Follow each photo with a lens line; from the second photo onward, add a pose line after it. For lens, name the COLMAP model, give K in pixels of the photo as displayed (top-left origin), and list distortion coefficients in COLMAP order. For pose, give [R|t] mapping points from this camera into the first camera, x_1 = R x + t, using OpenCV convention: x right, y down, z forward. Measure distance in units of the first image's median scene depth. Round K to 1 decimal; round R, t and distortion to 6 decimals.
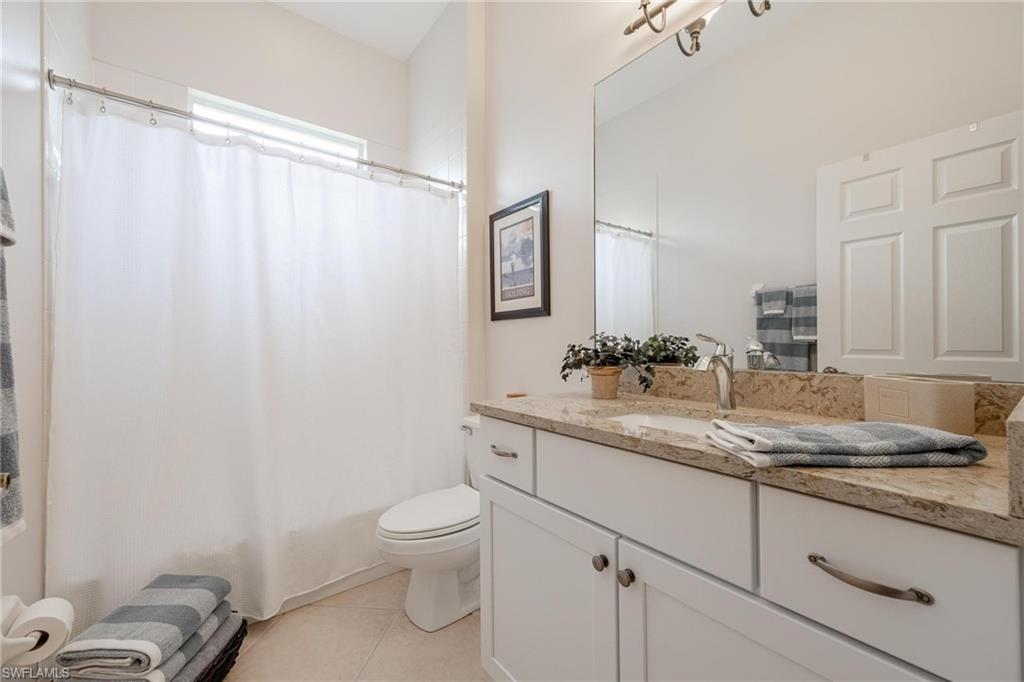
lens RADIAL K [[426.5, 0, 511.7], [0, 426.5, 338.5], [0, 0, 1]] dist [0.009787, -0.000299]
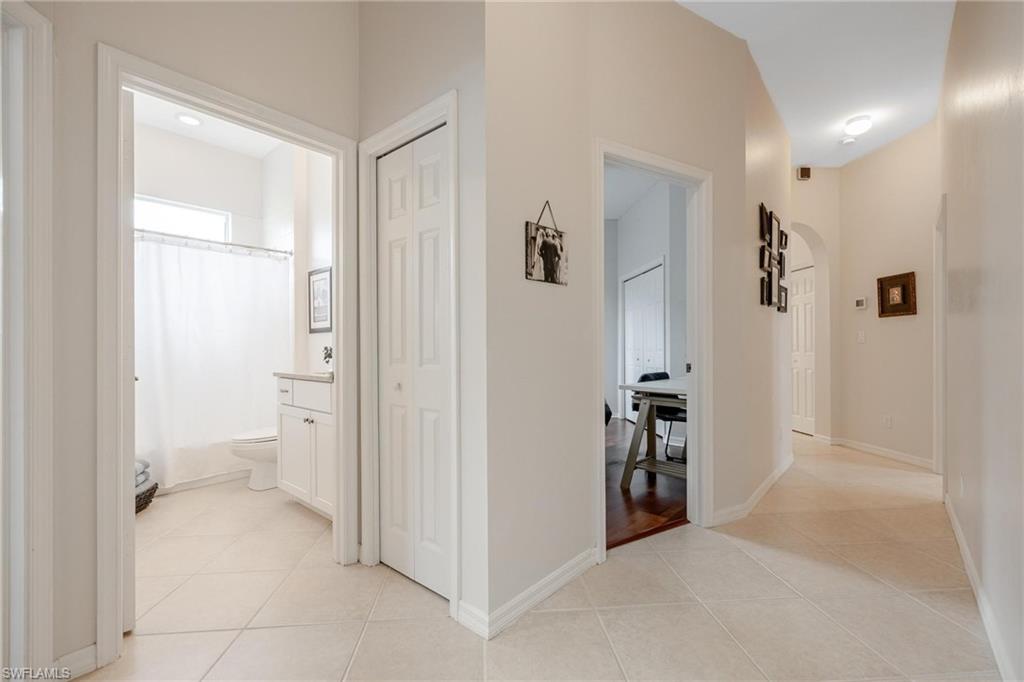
lens RADIAL K [[439.2, 0, 513.4], [0, 439.2, 348.2], [0, 0, 1]] dist [0.004597, 0.000409]
pose [[0.979428, 0.001301, 0.201792, 0.422423], [-0.004120, 0.999900, 0.013547, -0.009203], [-0.201754, -0.014100, 0.979335, -0.954895]]
